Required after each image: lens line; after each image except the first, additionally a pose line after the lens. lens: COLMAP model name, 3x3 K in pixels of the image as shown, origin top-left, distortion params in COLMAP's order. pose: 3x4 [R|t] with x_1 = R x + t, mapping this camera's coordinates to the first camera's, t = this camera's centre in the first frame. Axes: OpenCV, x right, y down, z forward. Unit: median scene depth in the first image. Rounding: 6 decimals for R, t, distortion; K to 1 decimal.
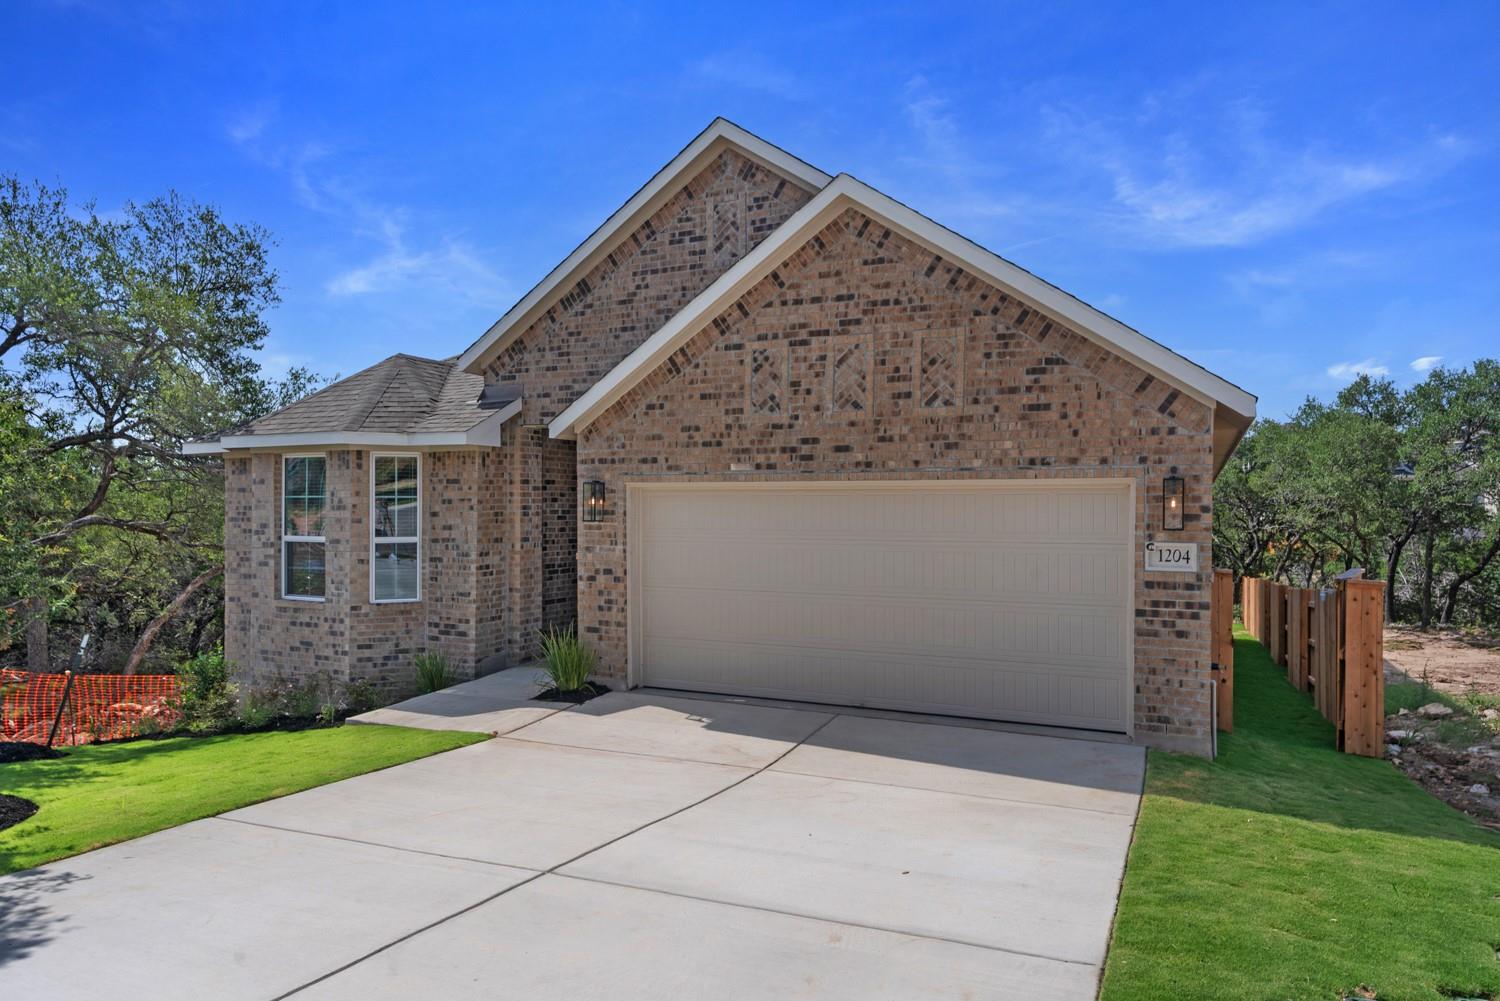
lens RADIAL K [[949.7, 0, 750.3], [0, 949.7, 500.0], [0, 0, 1]] dist [-0.009234, -0.003304]
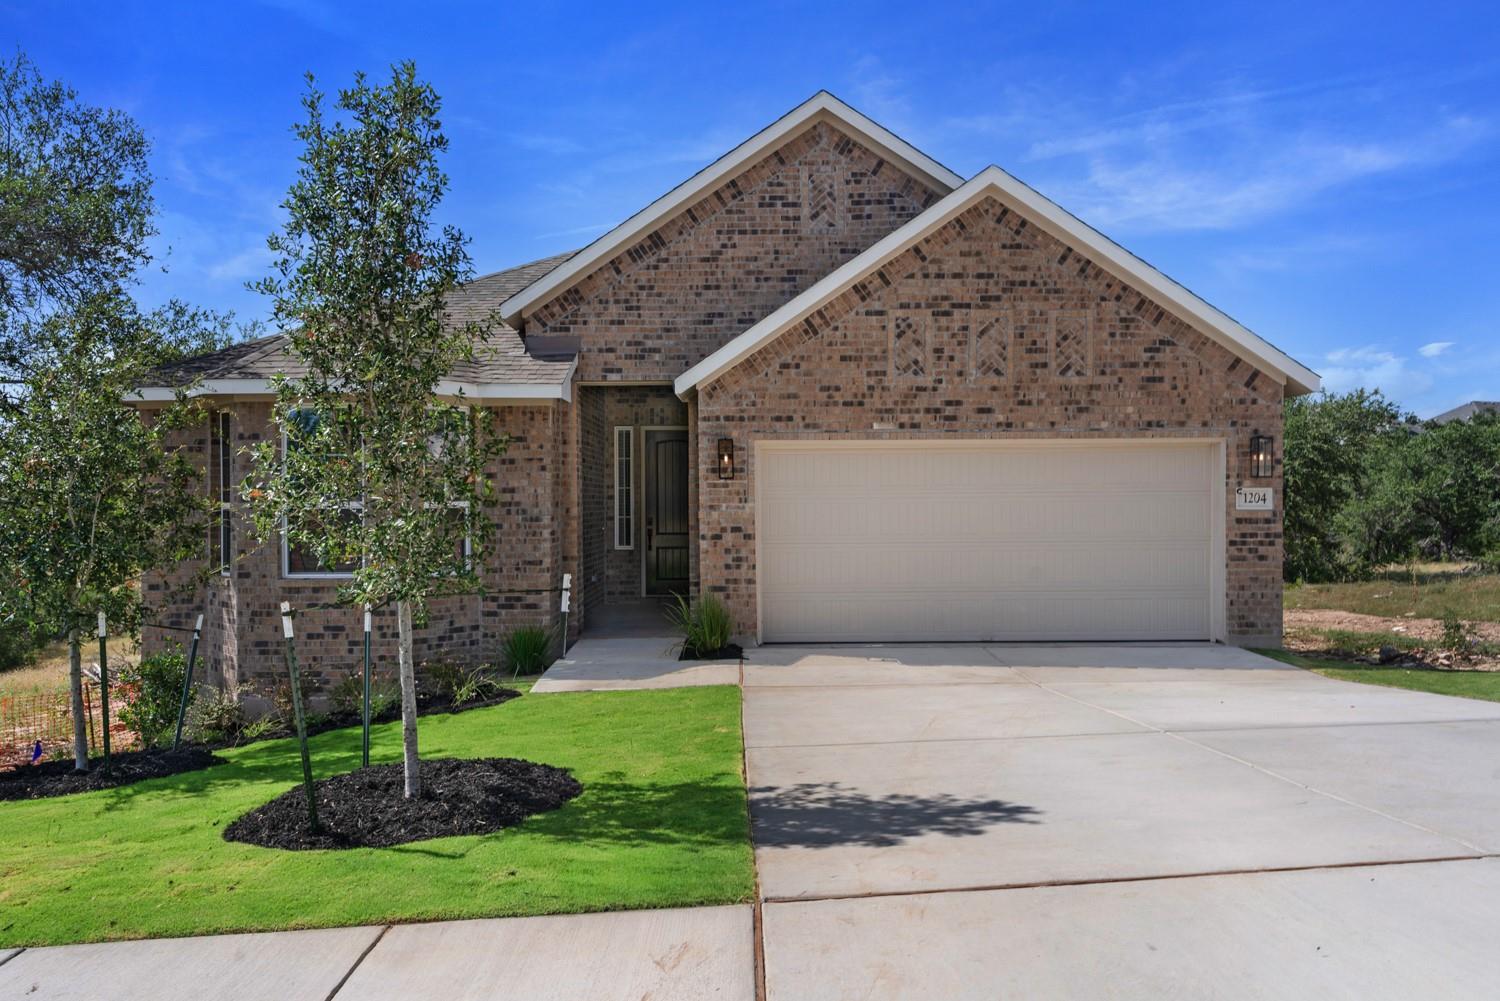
lens RADIAL K [[1039.8, 0, 750.1], [0, 1039.8, 500.2], [0, 0, 1]] dist [-0.005483, -0.001069]
pose [[0.906337, -0.006083, 0.422511, -0.599640], [0.005456, 0.999981, 0.002695, 0.041974], [-0.422520, -0.000137, 0.906354, 0.003604]]
